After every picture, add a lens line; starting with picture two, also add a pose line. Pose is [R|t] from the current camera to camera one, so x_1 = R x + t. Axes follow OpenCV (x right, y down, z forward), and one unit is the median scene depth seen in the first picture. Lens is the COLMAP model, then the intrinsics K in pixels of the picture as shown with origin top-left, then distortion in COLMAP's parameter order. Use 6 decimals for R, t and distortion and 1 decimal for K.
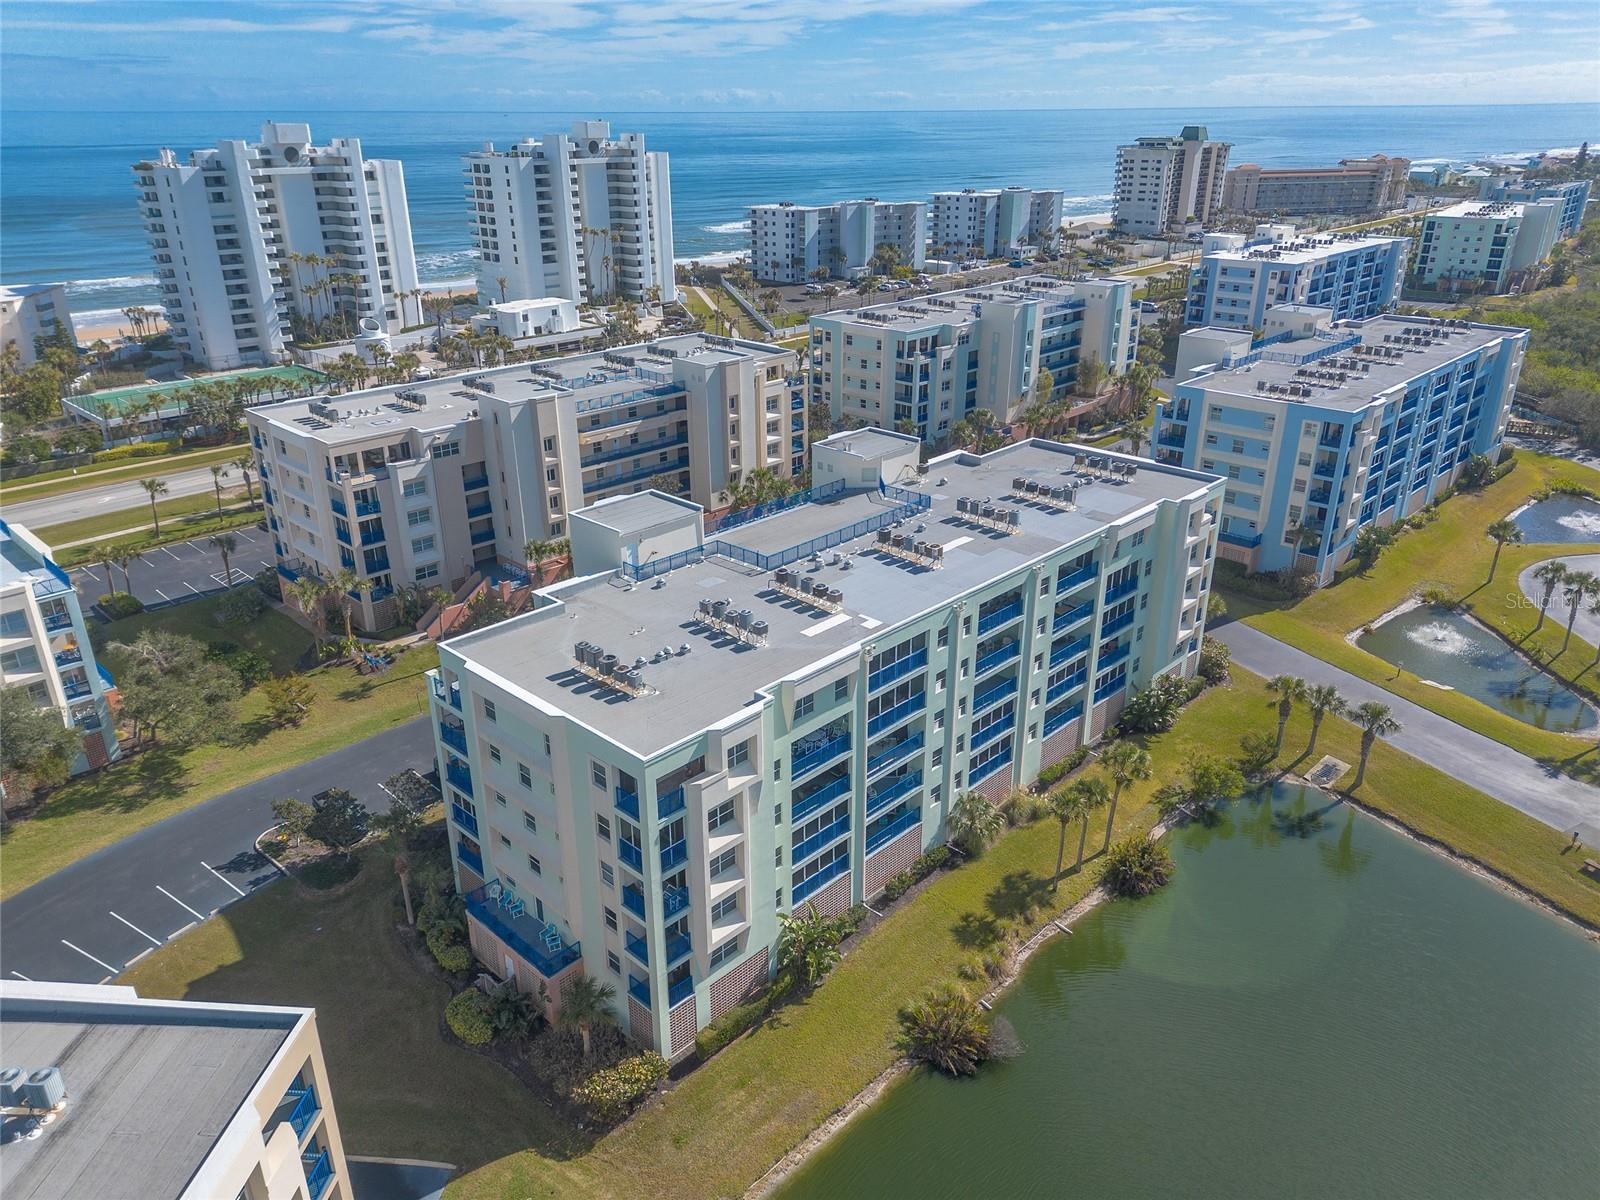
lens RADIAL K [[1129.1, 0, 800.9], [0, 1129.1, 599.4], [0, 0, 1]] dist [0.066117, -0.060925]
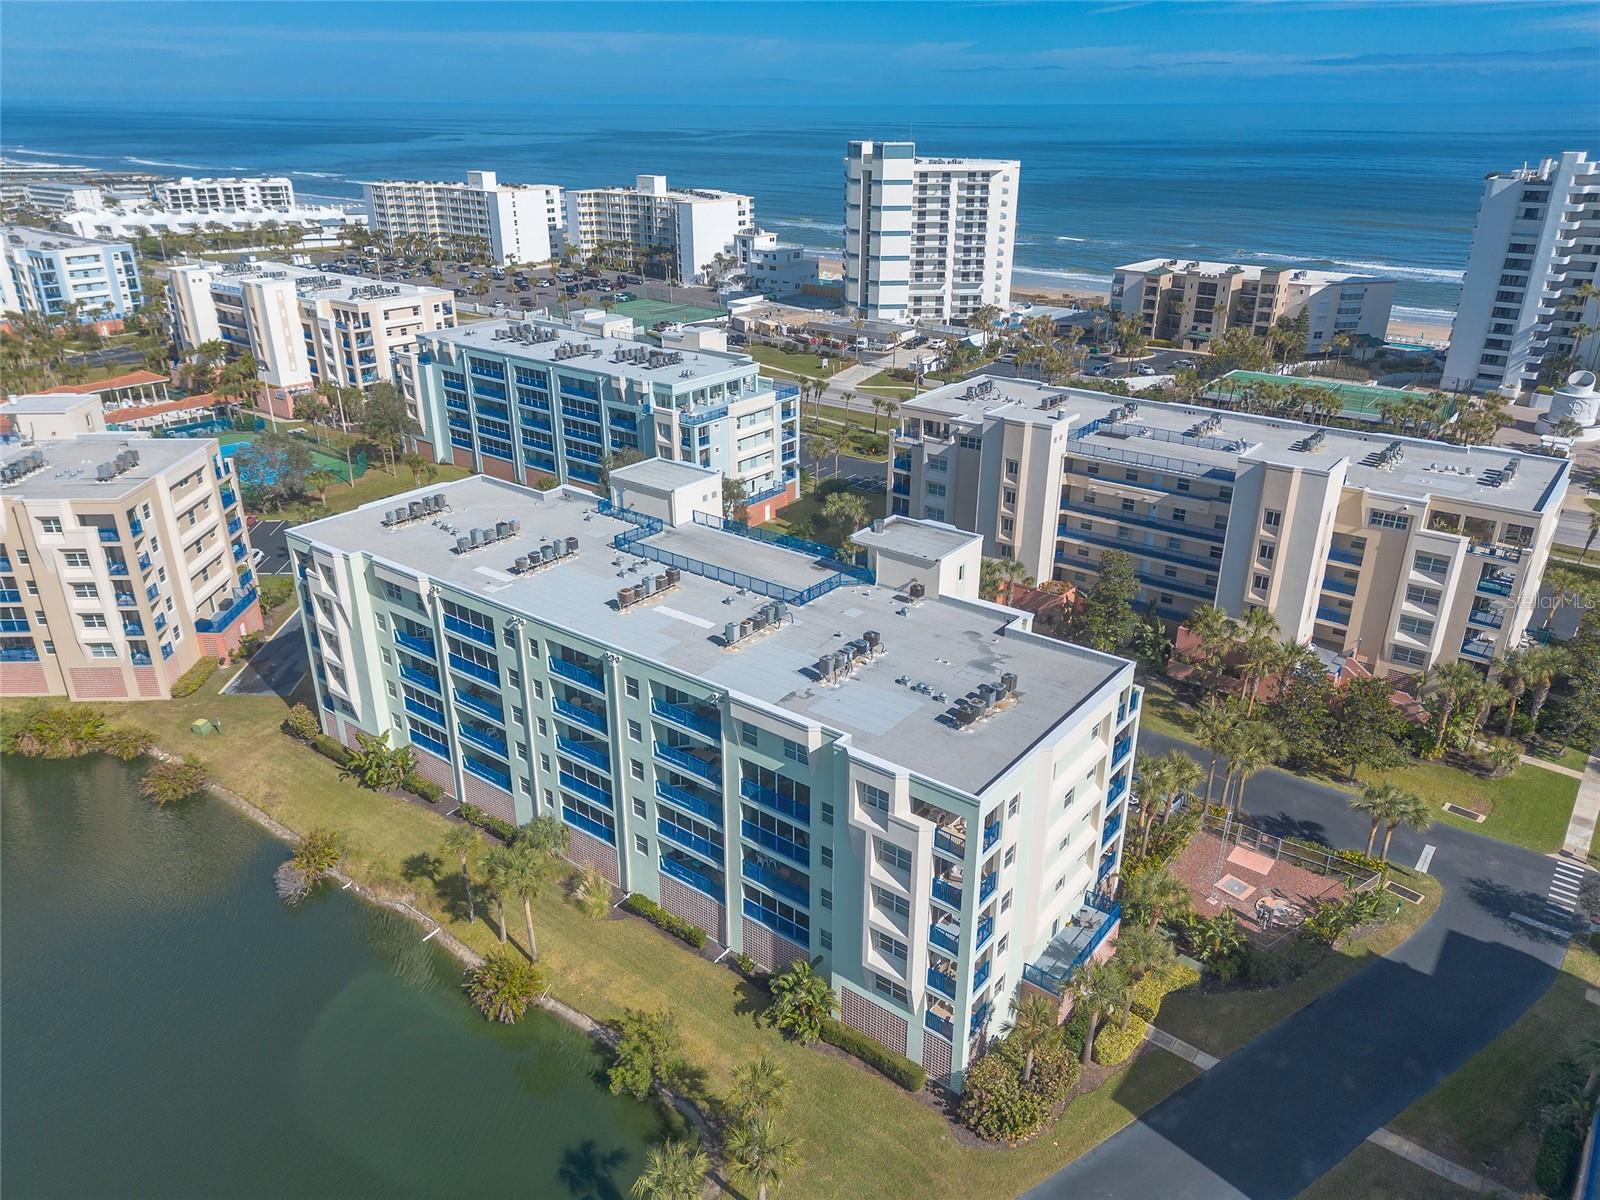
lens RADIAL K [[1130.6, 0, 797.1], [0, 1130.6, 602.8], [0, 0, 1]] dist [0.070498, -0.072295]
pose [[0.109721, 0.402723, -0.908722, 0.709480], [-0.394112, 0.856930, 0.332184, -0.290824], [0.912489, 0.321690, 0.252741, 0.612476]]
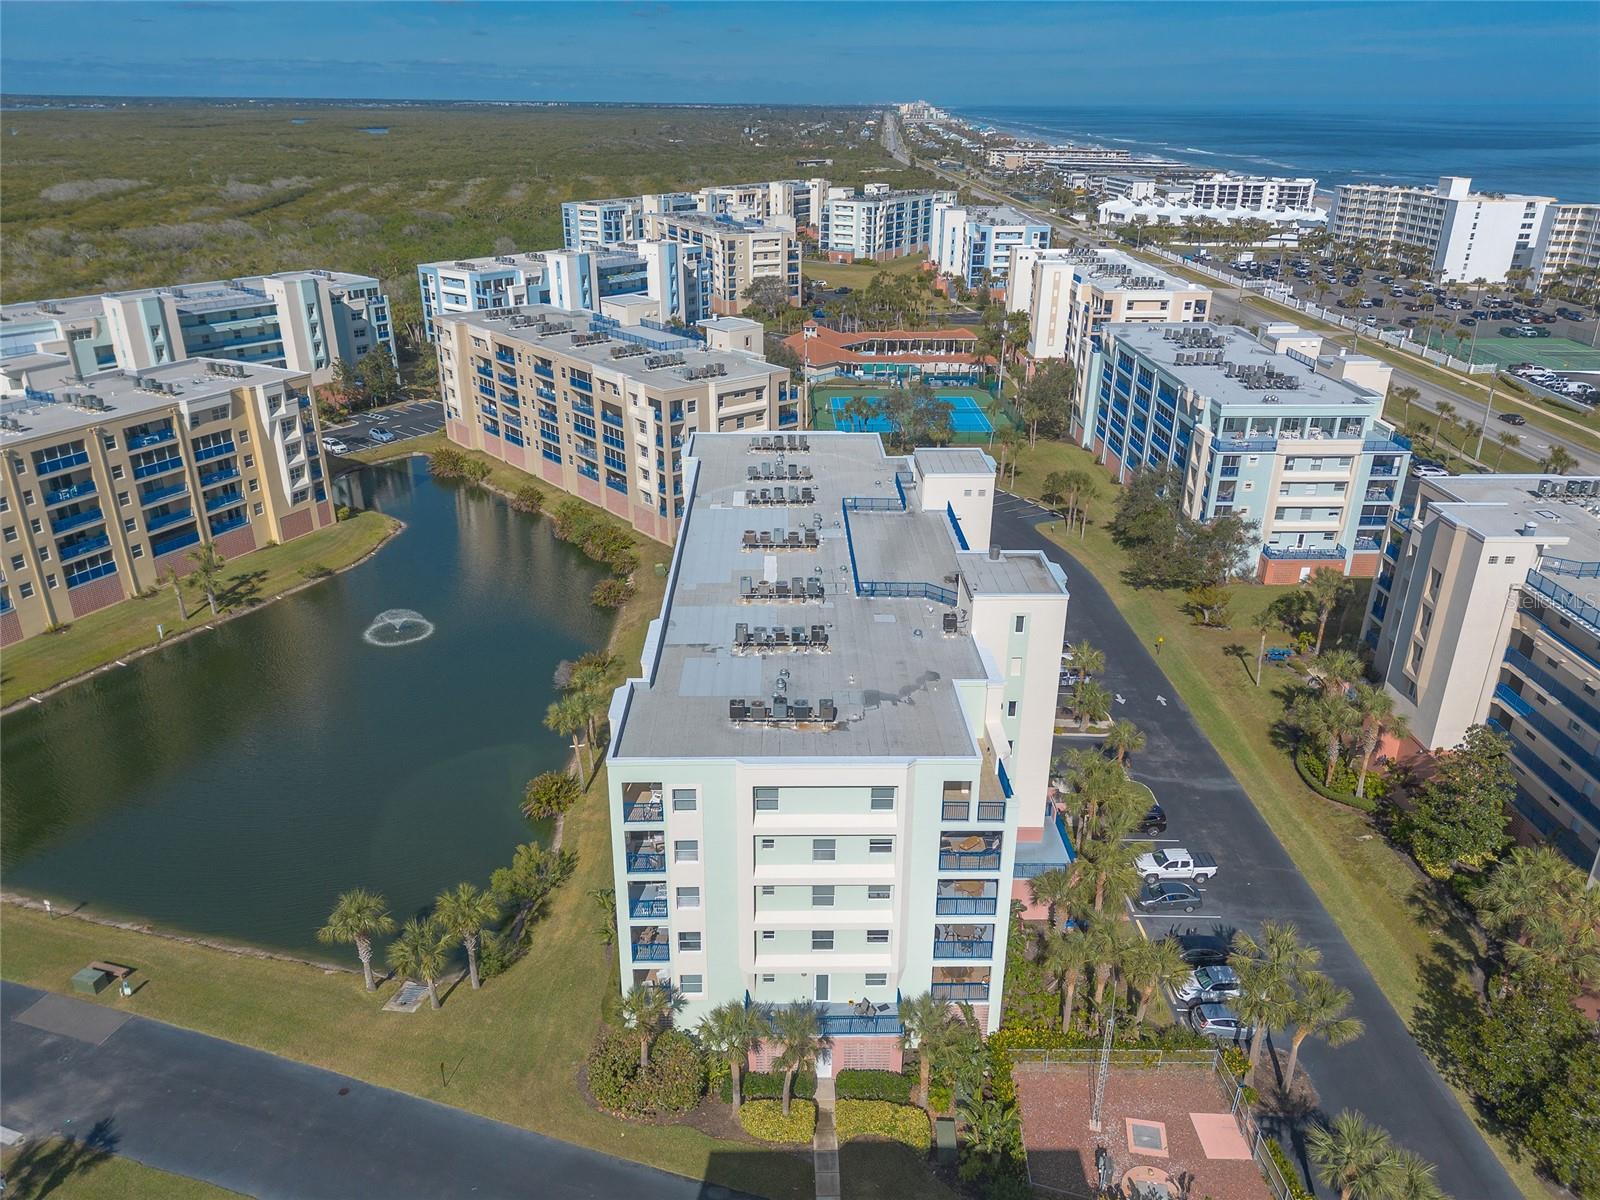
lens RADIAL K [[1130.6, 0, 797.1], [0, 1130.6, 602.8], [0, 0, 1]] dist [0.070498, -0.072295]
pose [[-0.707632, 0.284000, -0.646993, 0.555772], [-0.281582, 0.726469, 0.626860, -0.473746], [0.648049, 0.625768, -0.434104, 1.059109]]
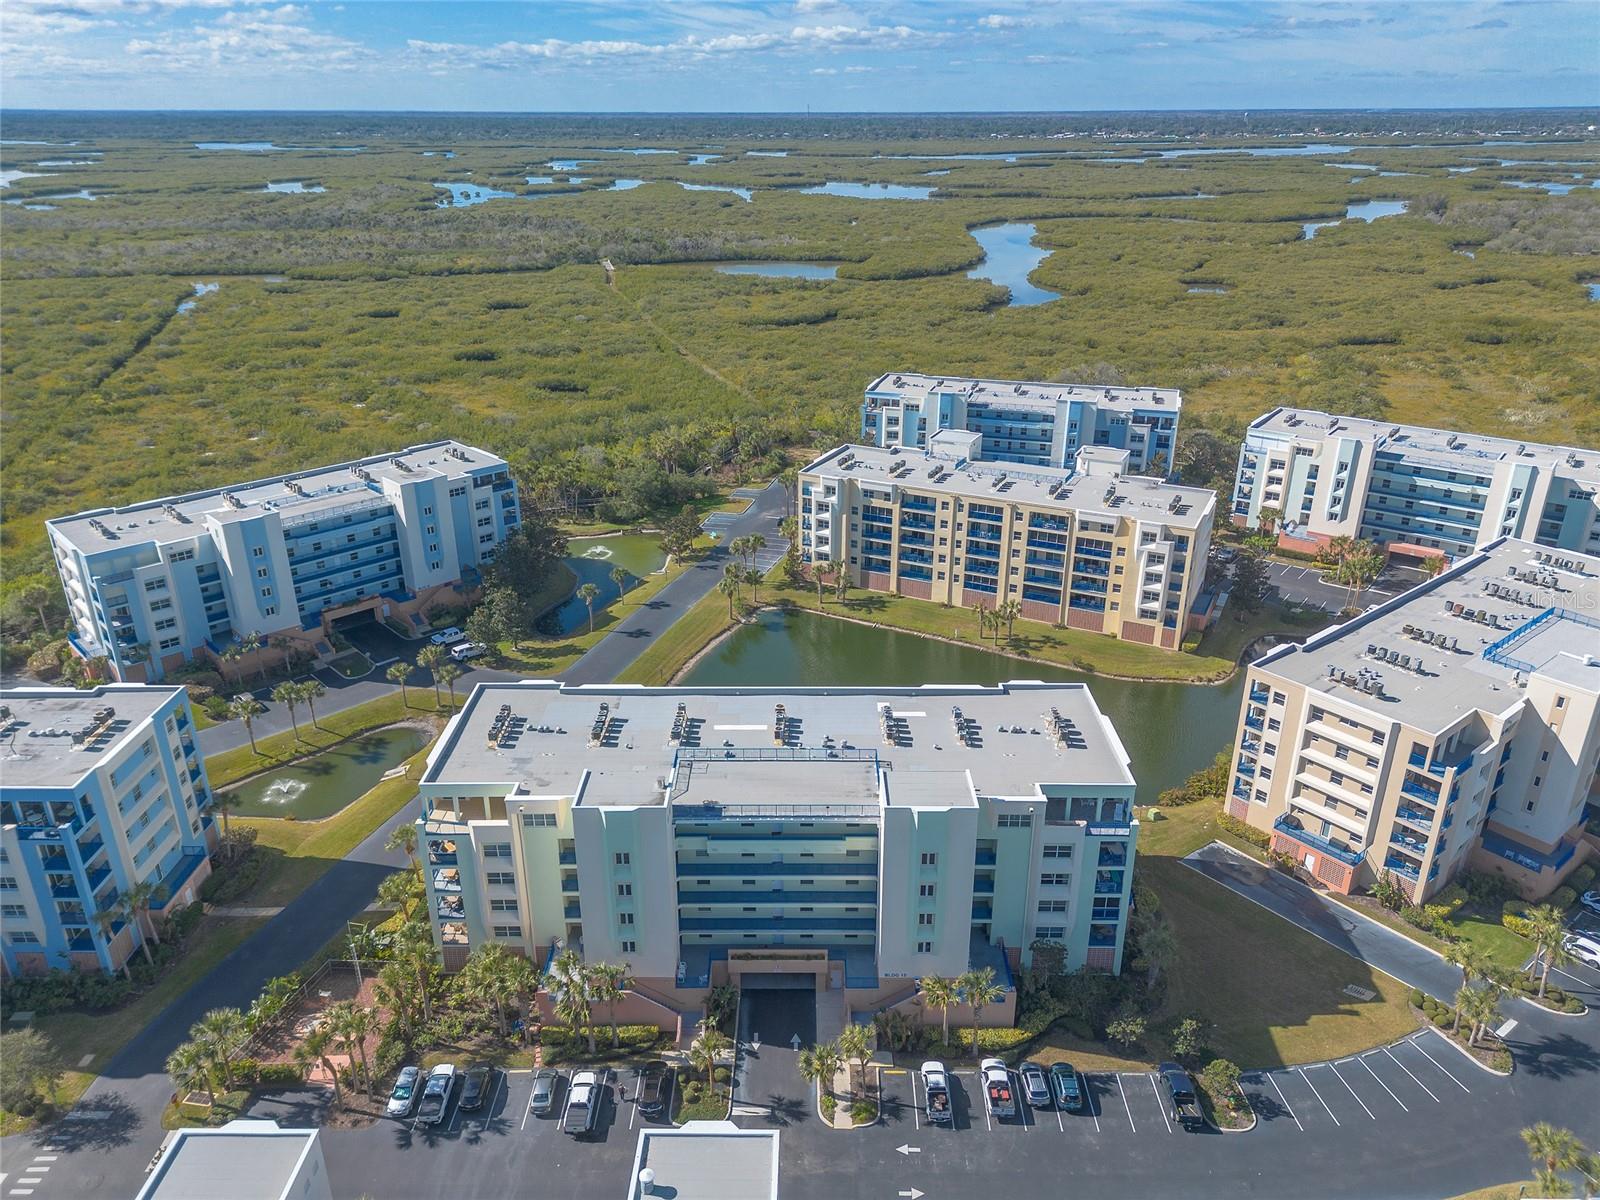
lens RADIAL K [[1124.5, 0, 800.0], [0, 1124.5, 600.0], [0, 0, 1]] dist [0.097491, -0.135589]
pose [[-0.689831, -0.280340, 0.667490, -0.545033], [0.290193, 0.737604, 0.609695, -0.679907], [-0.663265, 0.614287, -0.427470, 1.030224]]
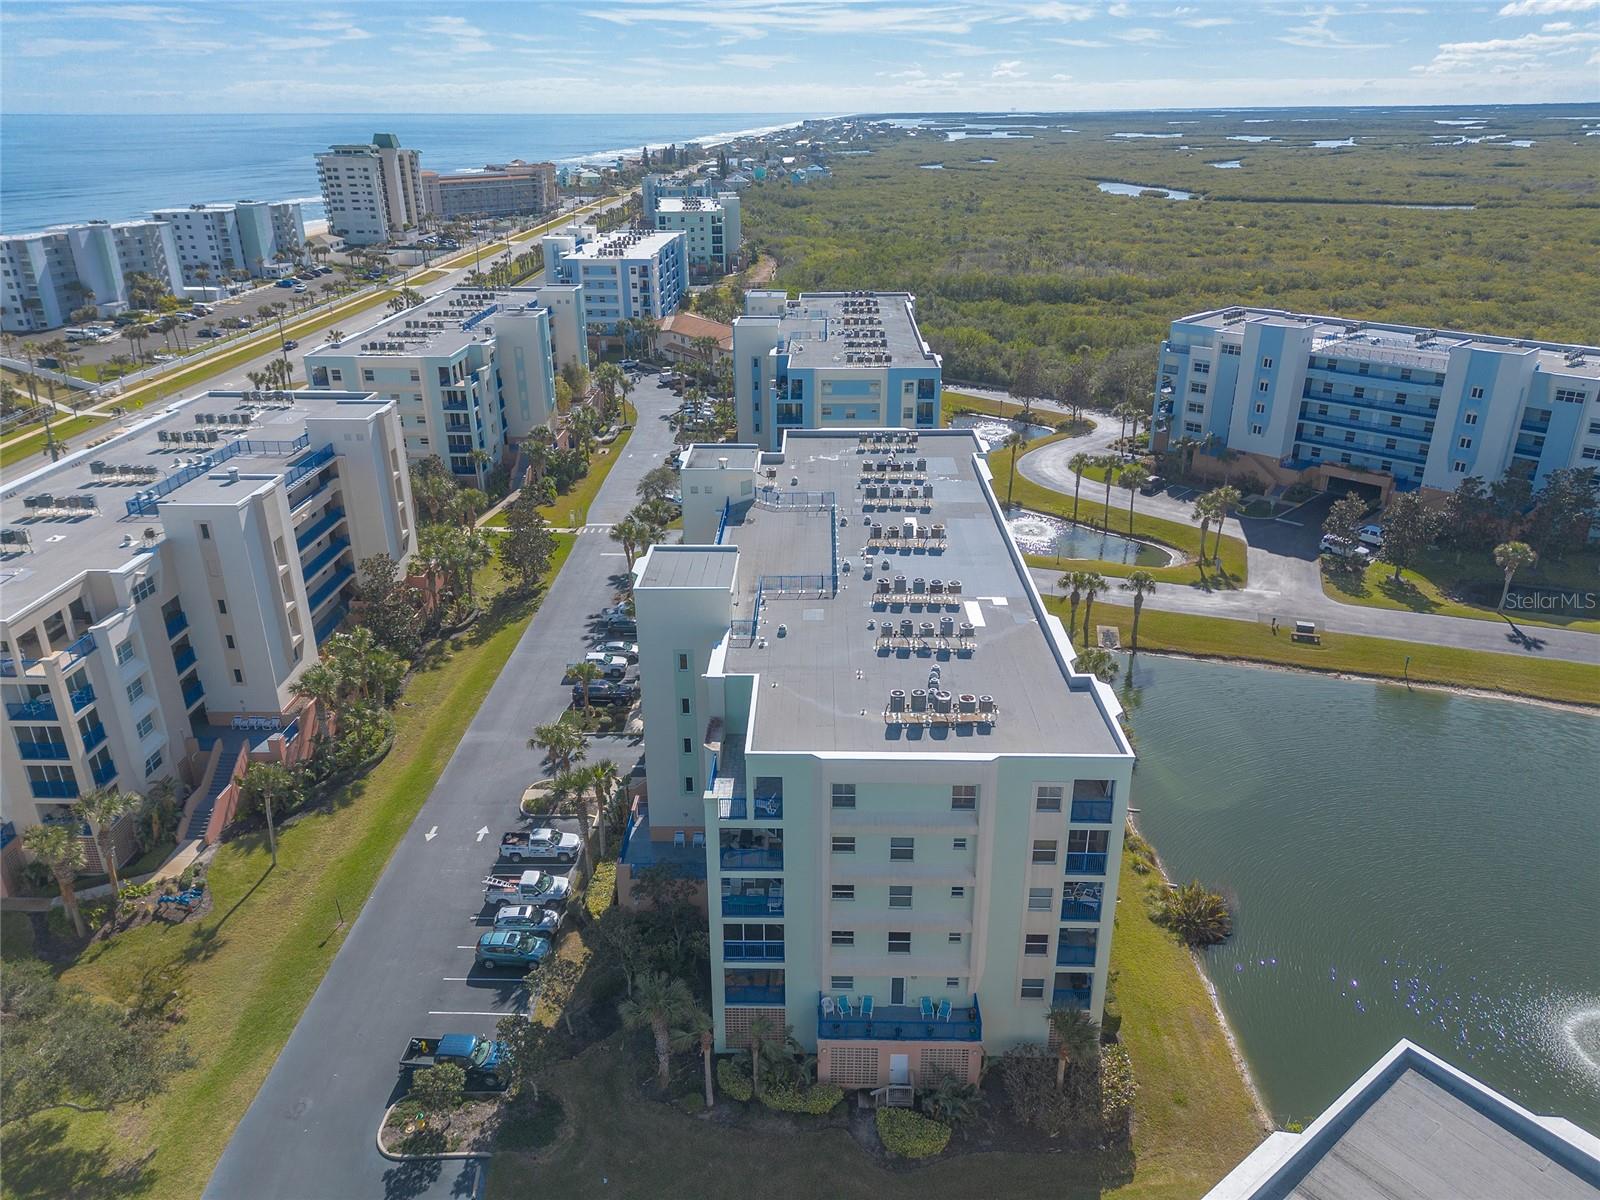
lens RADIAL K [[1133.1, 0, 796.0], [0, 1133.1, 598.2], [0, 0, 1]] dist [0.047827, -0.032006]
pose [[0.734859, -0.266794, 0.623541, -0.455596], [0.270696, 0.958352, 0.091026, -0.079831], [-0.621856, 0.101899, 0.776474, 0.179628]]
